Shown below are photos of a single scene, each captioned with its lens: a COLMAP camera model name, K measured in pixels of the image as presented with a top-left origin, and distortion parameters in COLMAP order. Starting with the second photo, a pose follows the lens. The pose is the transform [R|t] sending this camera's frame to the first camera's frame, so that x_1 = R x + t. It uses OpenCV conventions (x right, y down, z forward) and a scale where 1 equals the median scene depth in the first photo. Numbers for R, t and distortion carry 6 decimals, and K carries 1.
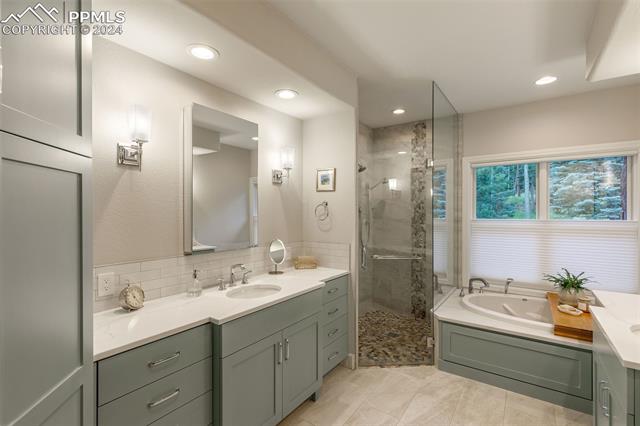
lens RADIAL K [[293.8, 0, 320.3], [0, 293.8, 208.4], [0, 0, 1]] dist [0.012694, -0.000393]
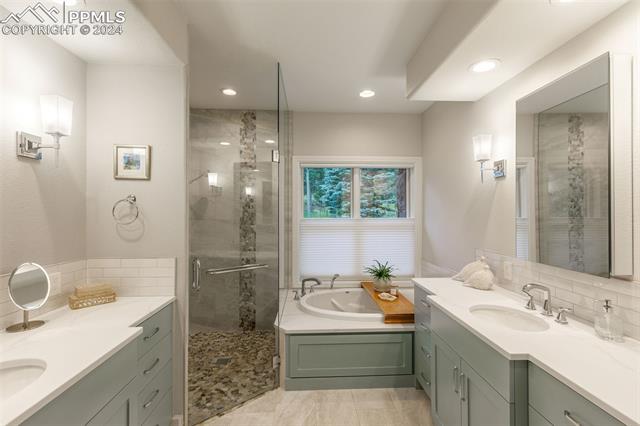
lens RADIAL K [[293.8, 0, 320.3], [0, 293.8, 208.4], [0, 0, 1]] dist [0.012694, -0.000393]
pose [[0.790790, 0.006733, 0.612050, -0.050672], [-0.007569, 0.999971, -0.001221, 0.003099], [-0.612041, -0.003667, 0.790818, 0.209996]]
